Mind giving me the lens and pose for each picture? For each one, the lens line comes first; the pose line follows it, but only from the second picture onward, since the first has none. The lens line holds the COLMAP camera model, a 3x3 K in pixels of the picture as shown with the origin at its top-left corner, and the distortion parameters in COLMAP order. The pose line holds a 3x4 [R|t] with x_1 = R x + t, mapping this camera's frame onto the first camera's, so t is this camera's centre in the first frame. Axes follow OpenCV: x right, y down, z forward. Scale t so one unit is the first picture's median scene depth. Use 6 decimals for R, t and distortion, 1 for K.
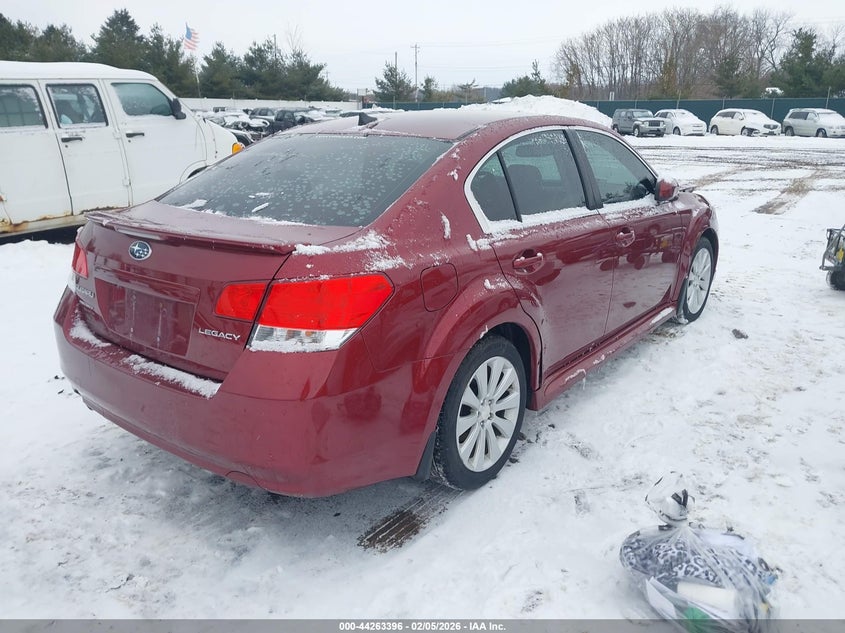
lens RADIAL K [[669.0, 0, 425.2], [0, 669.0, 319.3], [0, 0, 1]] dist [0.006656, 0.003983]
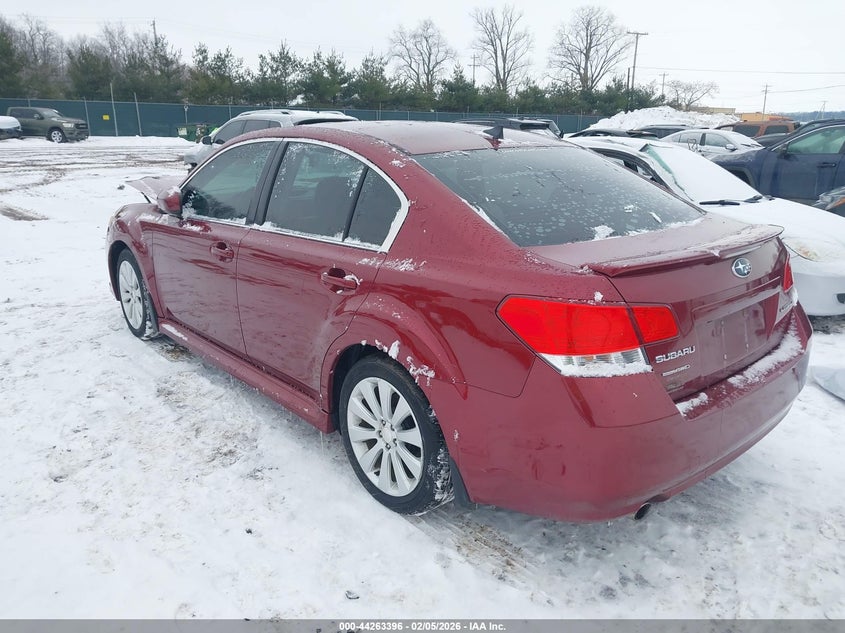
lens RADIAL K [[669.0, 0, 423.9], [0, 669.0, 314.3], [0, 0, 1]] dist [0.006656, 0.003983]
pose [[0.165595, -0.271342, 0.948131, -1.316078], [0.279324, 0.934940, 0.218782, -0.347778], [-0.945810, 0.228606, 0.230614, 1.104785]]
